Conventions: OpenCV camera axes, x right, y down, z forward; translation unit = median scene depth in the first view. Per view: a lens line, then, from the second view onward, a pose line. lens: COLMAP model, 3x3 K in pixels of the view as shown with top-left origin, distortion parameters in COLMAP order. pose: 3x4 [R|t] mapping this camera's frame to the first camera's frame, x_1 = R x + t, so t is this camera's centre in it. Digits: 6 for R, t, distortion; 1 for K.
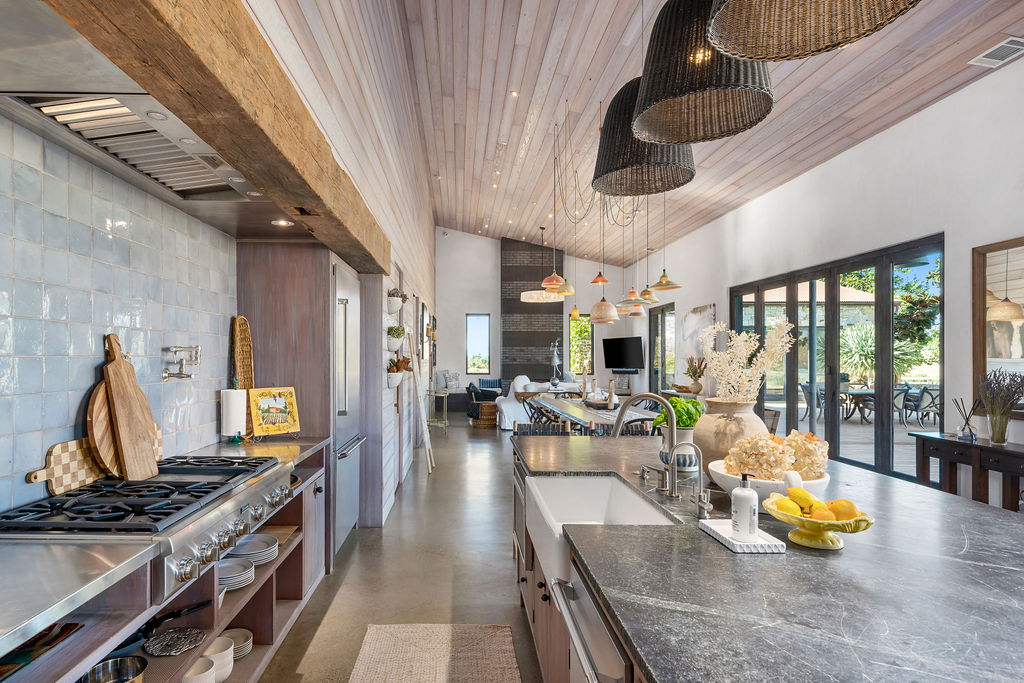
lens RADIAL K [[554.0, 0, 454.0], [0, 554.0, 355.8], [0, 0, 1]] dist [0.006096, 0.000951]
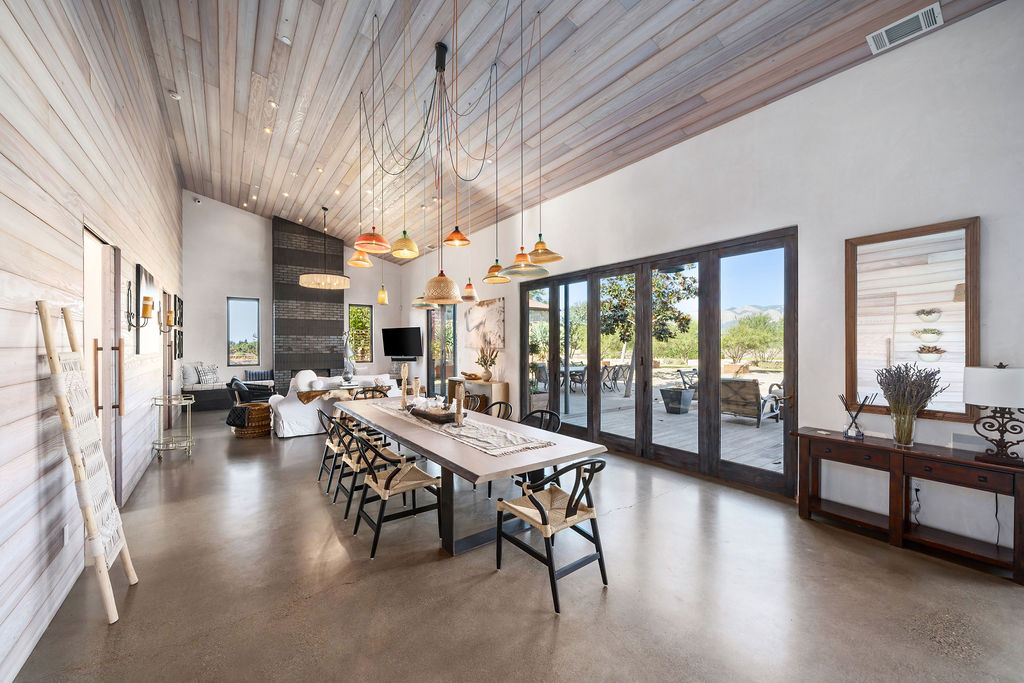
lens RADIAL K [[390.1, 0, 495.7], [0, 390.1, 344.0], [0, 0, 1]] dist [-0.001780, -0.000740]
pose [[0.815794, -0.003390, 0.578333, 0.015078], [0.000663, 0.999988, 0.004927, -0.005992], [-0.578342, -0.003636, 0.815786, 0.327788]]
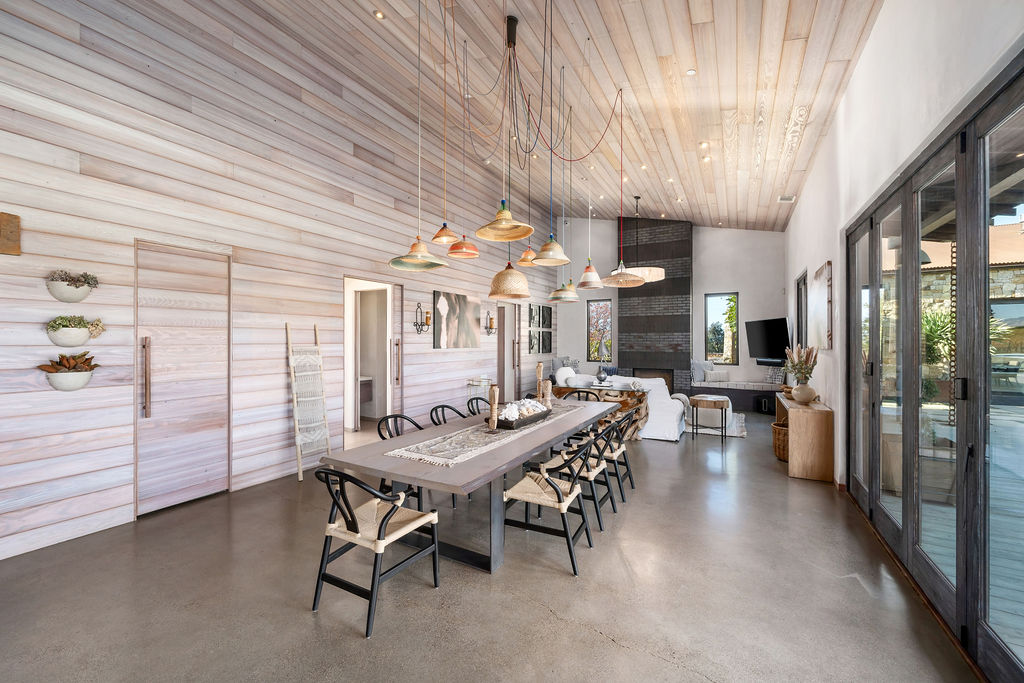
lens RADIAL K [[417.6, 0, 474.7], [0, 417.6, 341.7], [0, 0, 1]] dist [-0.002986, 0.000690]
pose [[0.853620, -0.004003, -0.520881, 0.311276], [0.005885, 0.999981, 0.001960, -0.005529], [0.520863, -0.004739, 0.853627, 0.331727]]
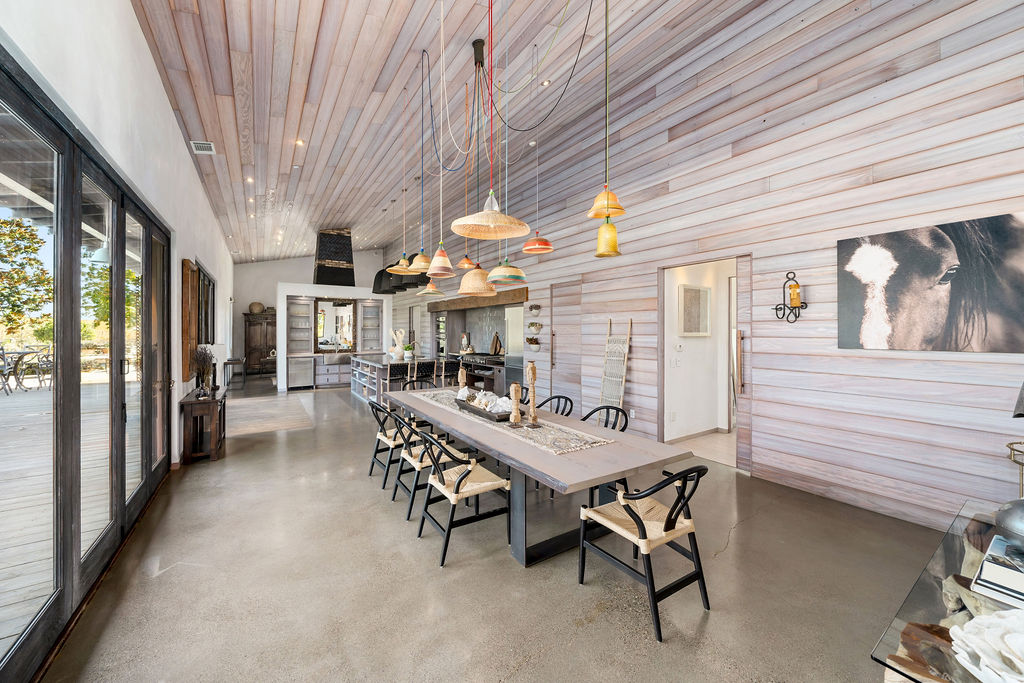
lens RADIAL K [[390.1, 0, 511.6], [0, 390.1, 331.1], [0, 0, 1]] dist [-0.001780, -0.000740]
pose [[-0.831757, -0.005590, -0.555112, 0.328640], [-0.003496, 0.999982, -0.004833, -0.005593], [0.555129, -0.002079, -0.831762, 0.919830]]
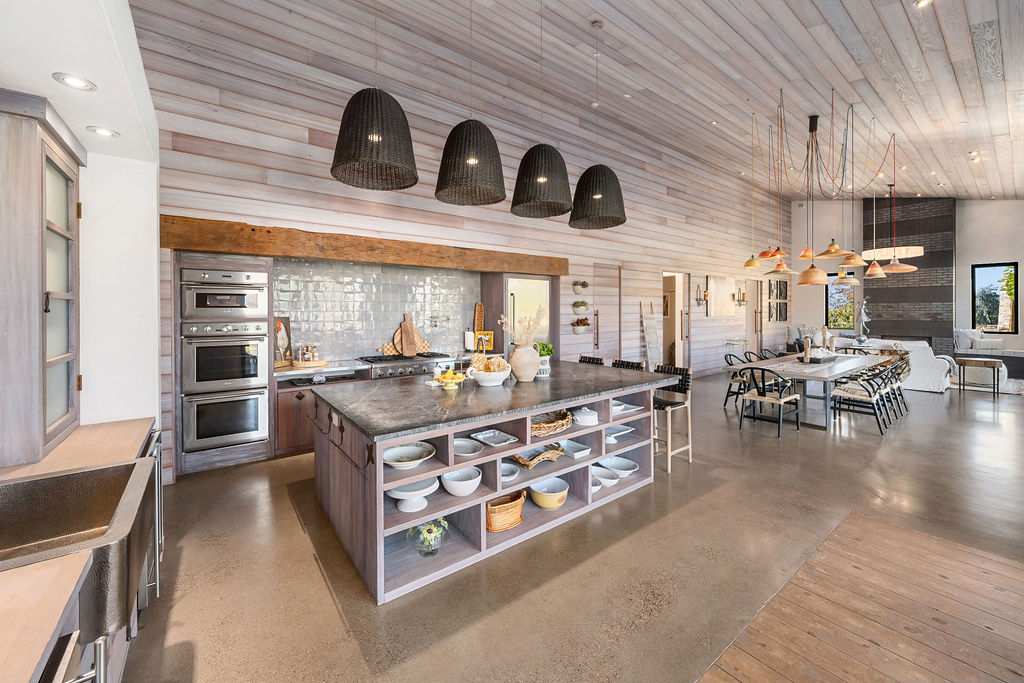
lens RADIAL K [[390.1, 0, 488.8], [0, 390.1, 313.0], [0, 0, 1]] dist [-0.001780, -0.000740]
pose [[0.595842, -0.002352, -0.803098, 0.319690], [0.009255, 0.999949, 0.003938, -0.009255], [0.803048, -0.009779, 0.595834, -0.007773]]
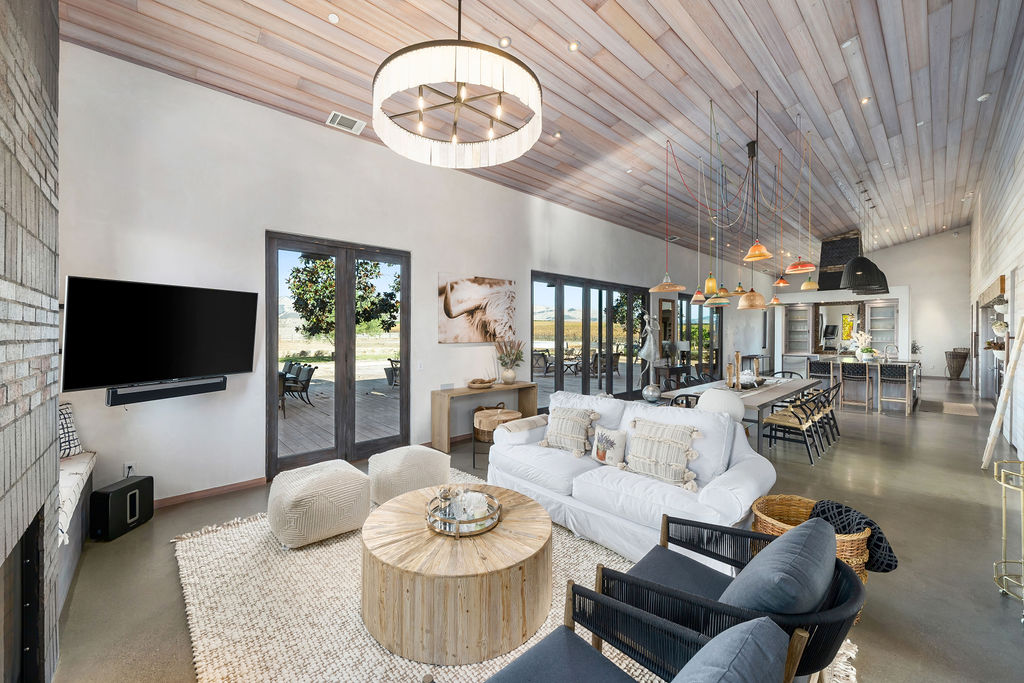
lens RADIAL K [[399.0, 0, 474.5], [0, 399.0, 337.8], [0, 0, 1]] dist [-0.008845, -0.000540]
pose [[-0.654332, -0.008328, 0.756162, 0.012578], [-0.001513, 0.999952, 0.009704, -0.005877], [-0.756206, 0.005205, -0.654313, 1.243011]]
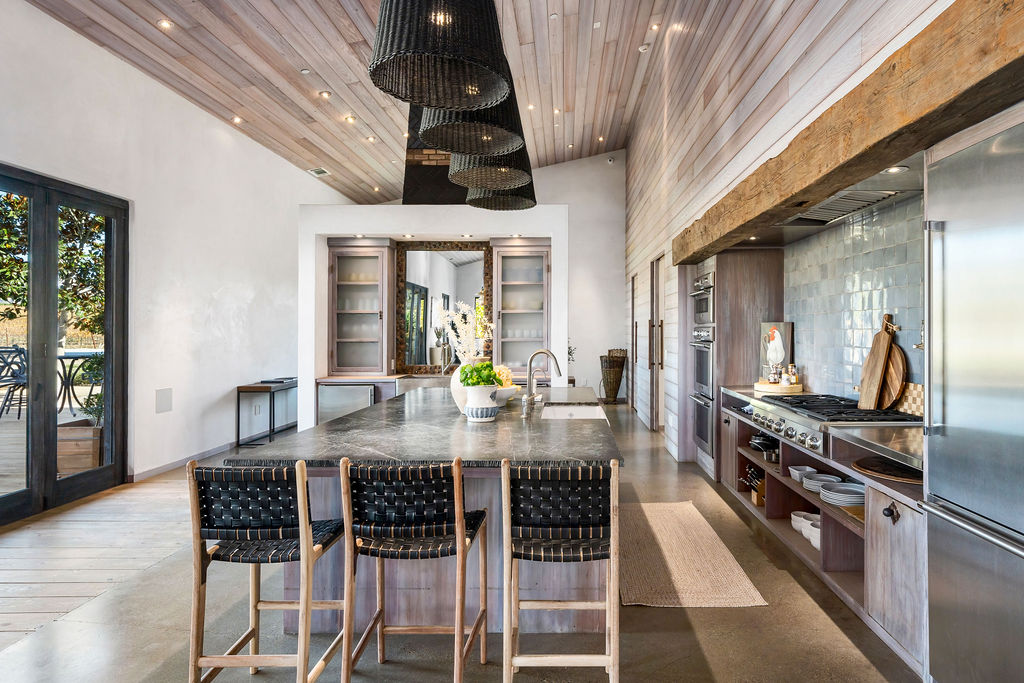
lens RADIAL K [[596.1, 0, 558.7], [0, 596.1, 327.6], [0, 0, 1]] dist [0.008428, 0.001831]
pose [[-0.999997, -0.002131, 0.000809, 0.052092], [-0.002138, 0.999961, -0.008522, 0.002374], [-0.000791, -0.008524, -0.999963, 0.500785]]
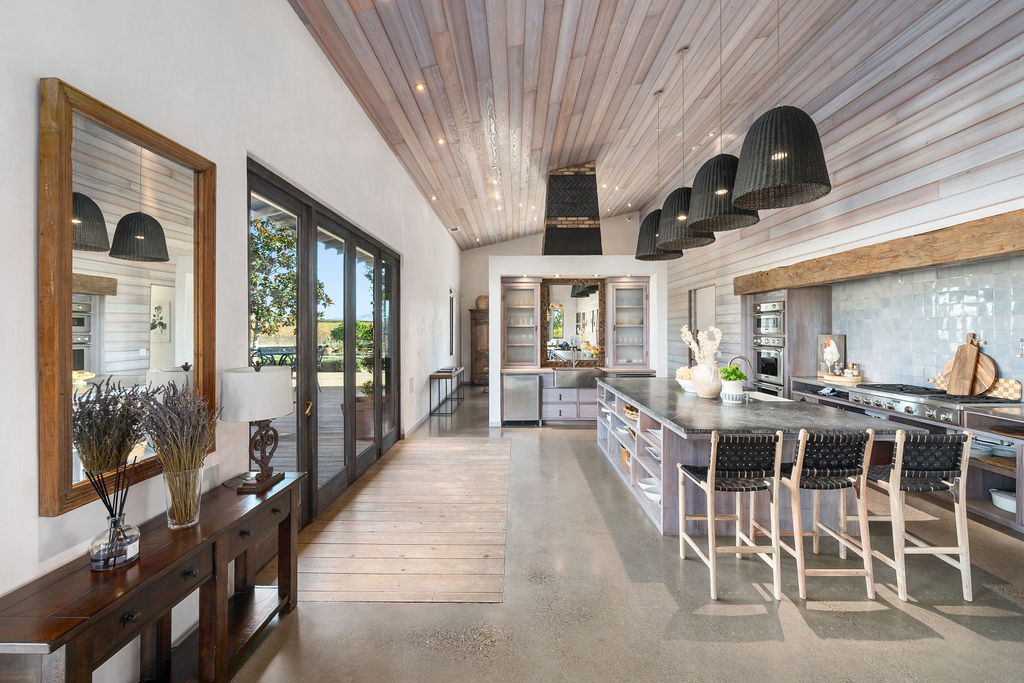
lens RADIAL K [[417.6, 0, 506.1], [0, 417.6, 330.5], [0, 0, 1]] dist [-0.002986, 0.000690]
pose [[-0.999938, -0.002042, 0.010926, 0.253265], [-0.002087, 0.999990, -0.004057, -0.007832], [-0.010917, -0.004080, -0.999932, 0.530914]]
